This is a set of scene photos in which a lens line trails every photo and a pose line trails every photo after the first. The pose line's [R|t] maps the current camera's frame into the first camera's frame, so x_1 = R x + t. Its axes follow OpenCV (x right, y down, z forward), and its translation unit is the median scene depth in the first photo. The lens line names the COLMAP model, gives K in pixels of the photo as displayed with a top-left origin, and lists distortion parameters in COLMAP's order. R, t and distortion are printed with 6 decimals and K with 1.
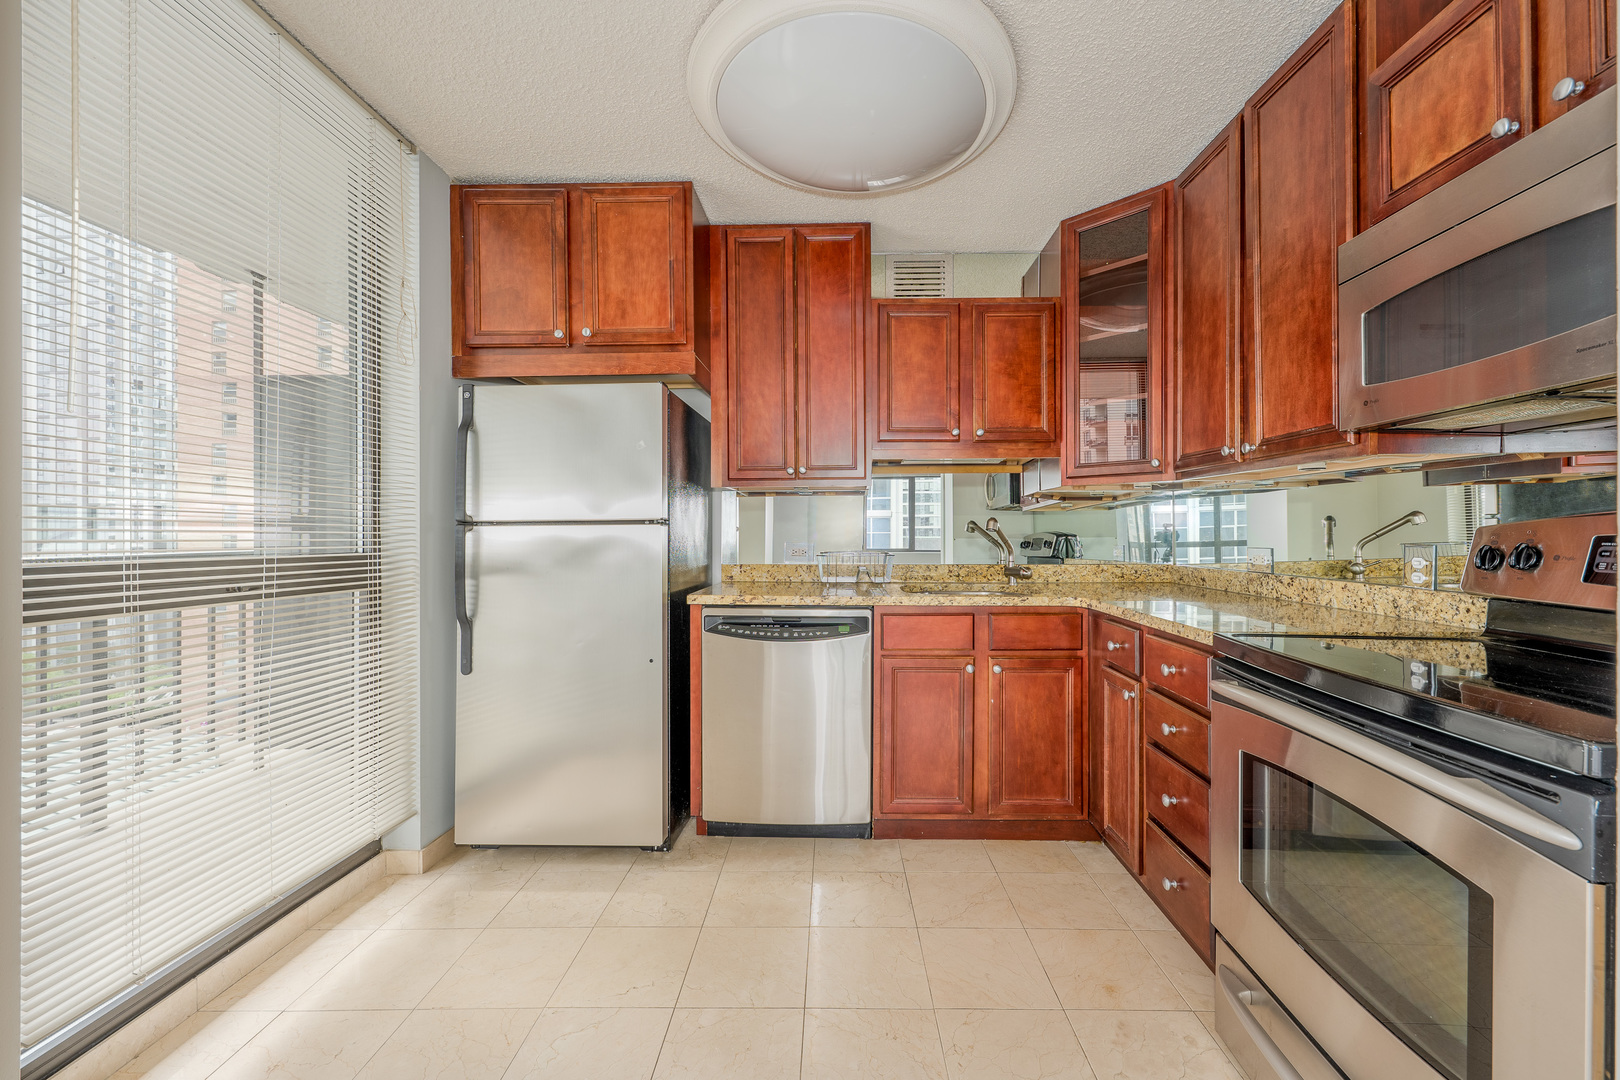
lens RADIAL K [[604.1, 0, 810.0], [0, 604.1, 540.0], [0, 0, 1]] dist [0.000688, -0.000212]
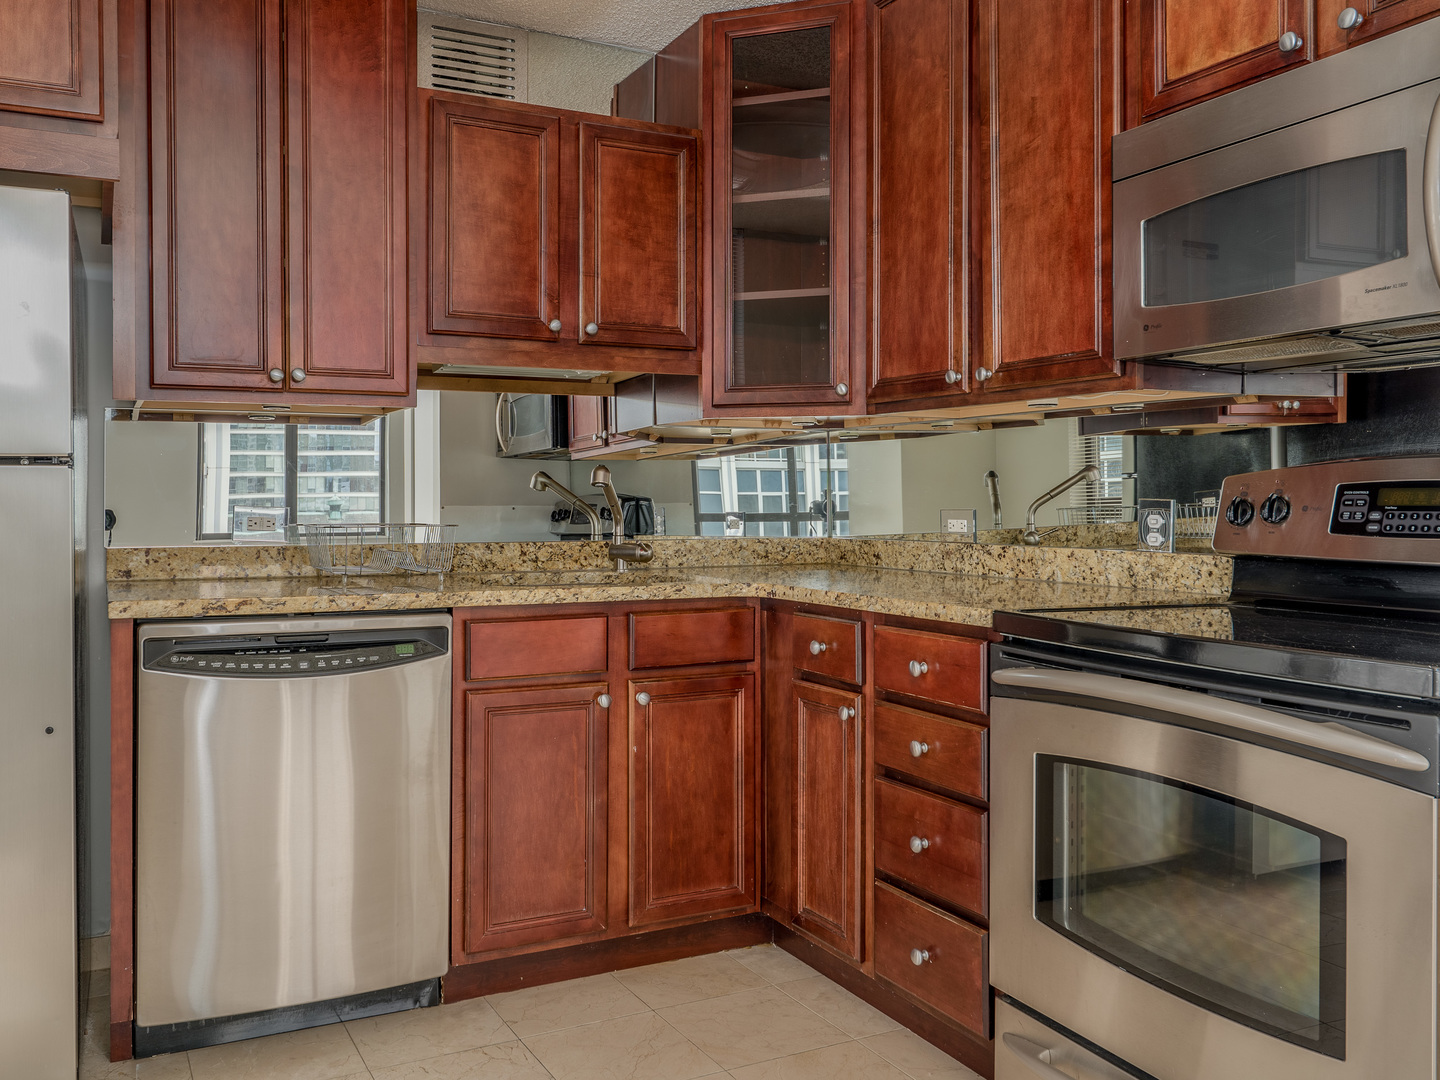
lens RADIAL K [[1038.4, 0, 669.5], [0, 1038.4, 507.9], [0, 0, 1]] dist [-0.001520, 0.009731]
pose [[0.910156, -0.003514, 0.414252, -0.127457], [0.003123, 0.999994, 0.001621, 0.009303], [-0.414255, -0.000182, 0.910161, -0.019849]]
